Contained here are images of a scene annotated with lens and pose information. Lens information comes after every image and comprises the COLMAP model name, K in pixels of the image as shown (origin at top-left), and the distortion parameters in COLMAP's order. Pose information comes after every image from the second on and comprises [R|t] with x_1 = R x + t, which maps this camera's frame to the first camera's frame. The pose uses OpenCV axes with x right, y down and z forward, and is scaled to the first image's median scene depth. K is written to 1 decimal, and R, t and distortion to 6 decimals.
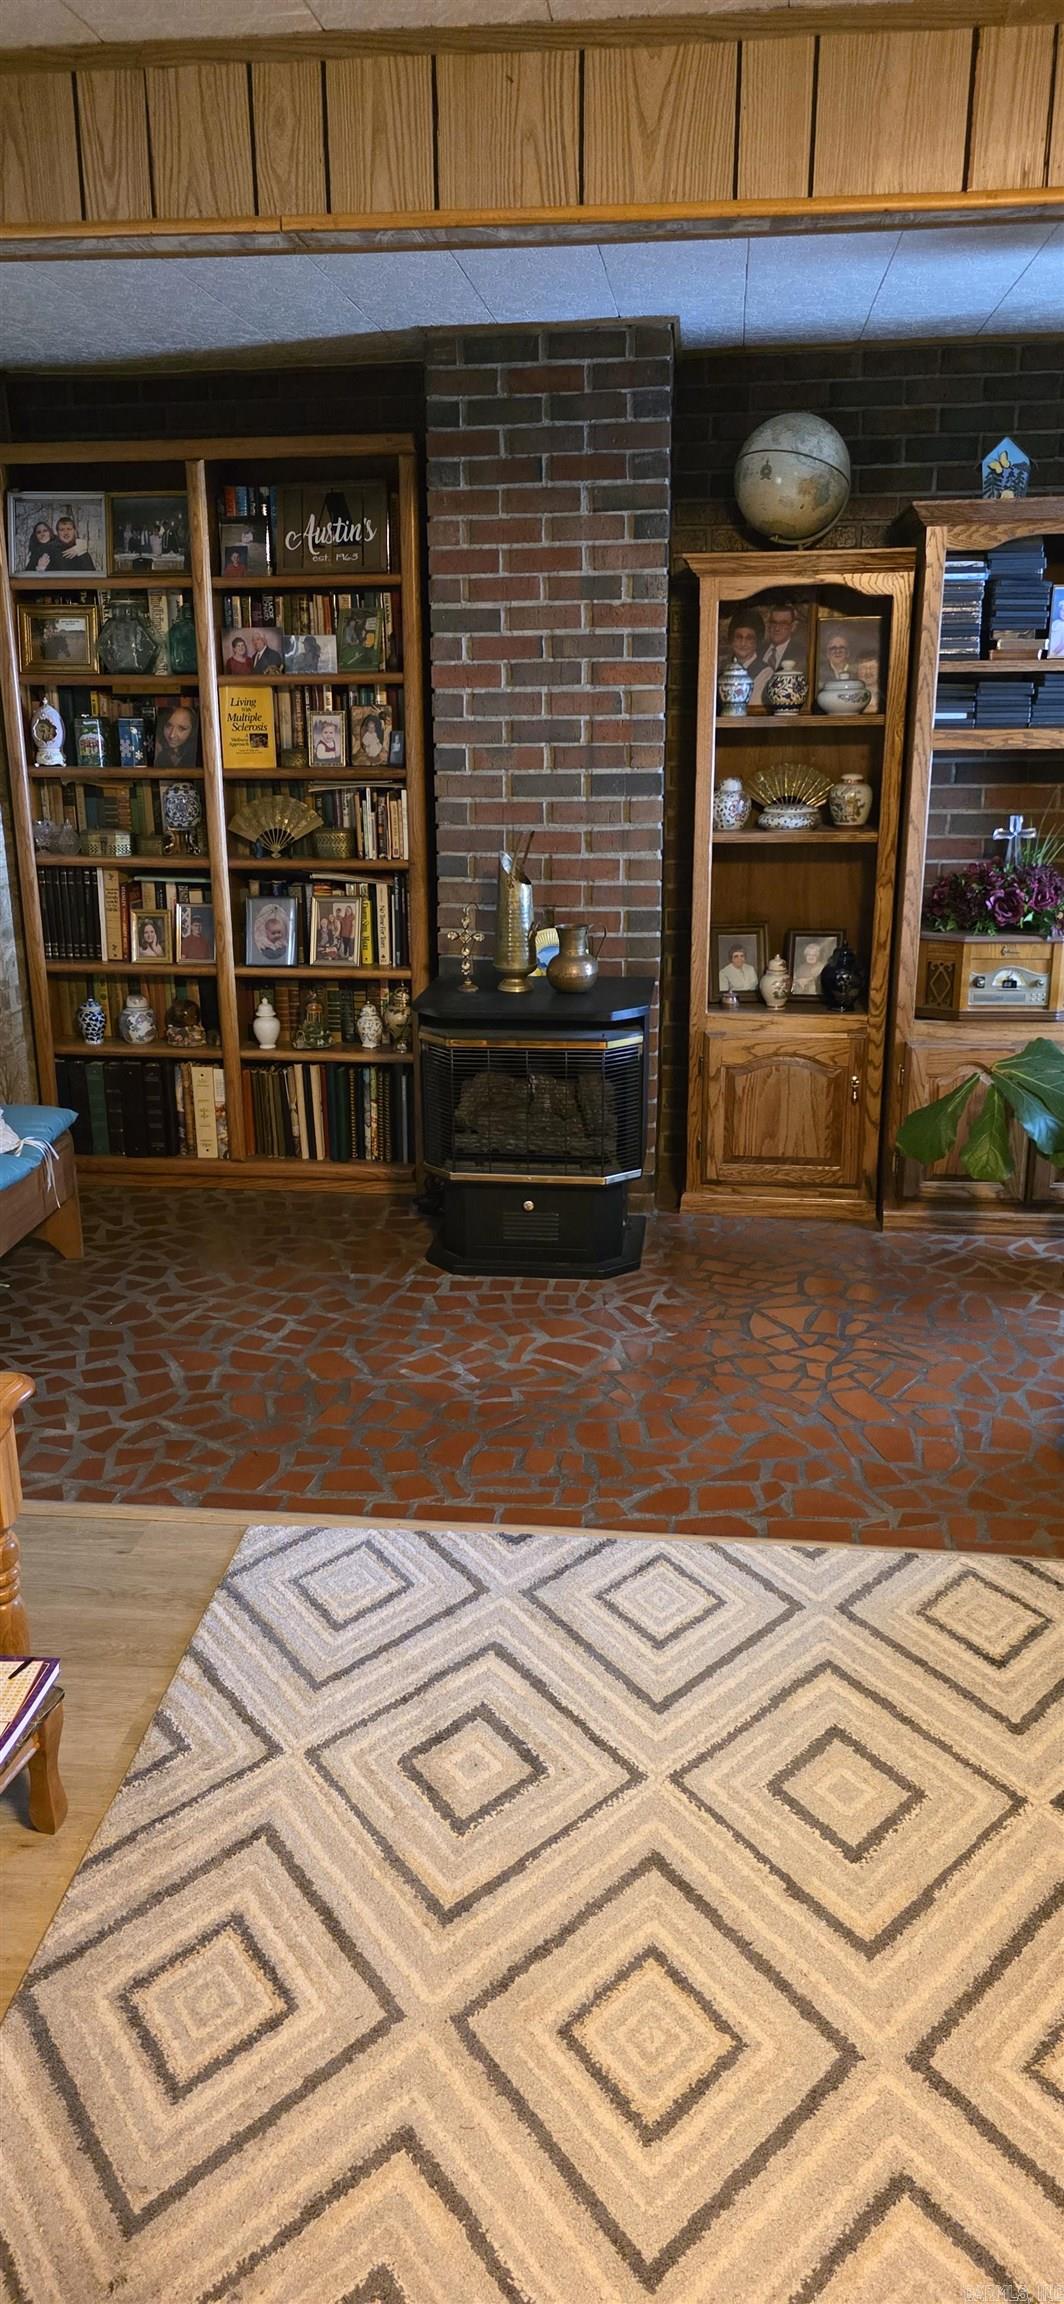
lens RADIAL K [[1530.6, 0, 502.6], [0, 1530.6, 1177.1], [0, 0, 1]] dist [0.065535, -0.089358]
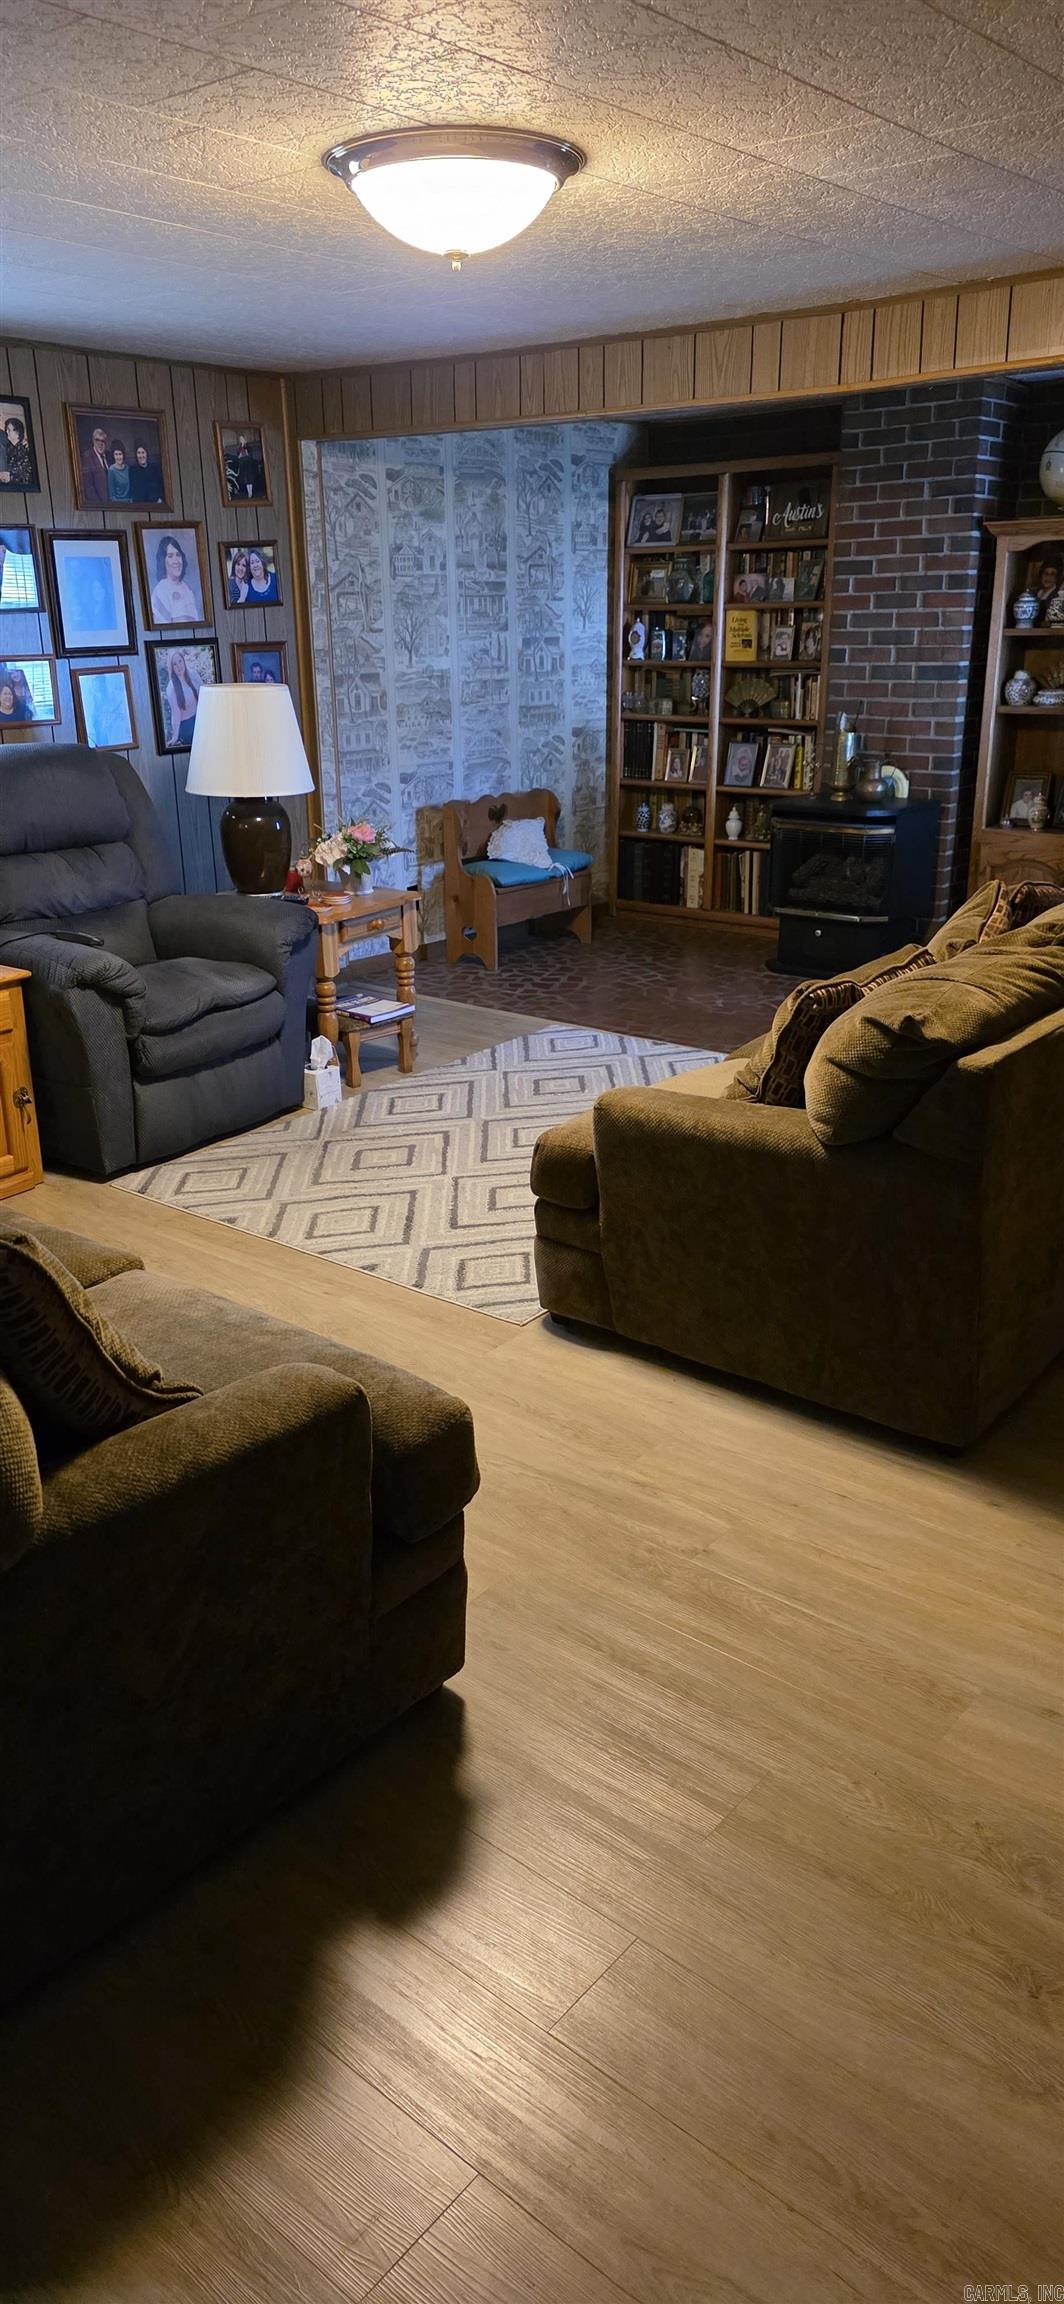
lens RADIAL K [[1530.6, 0, 502.6], [0, 1530.6, 1177.1], [0, 0, 1]] dist [0.065535, -0.089358]
pose [[0.834300, 0.187162, -0.518569, 0.602981], [-0.160803, 0.982323, 0.095832, 0.162675], [0.527338, 0.003435, 0.849649, -0.543059]]
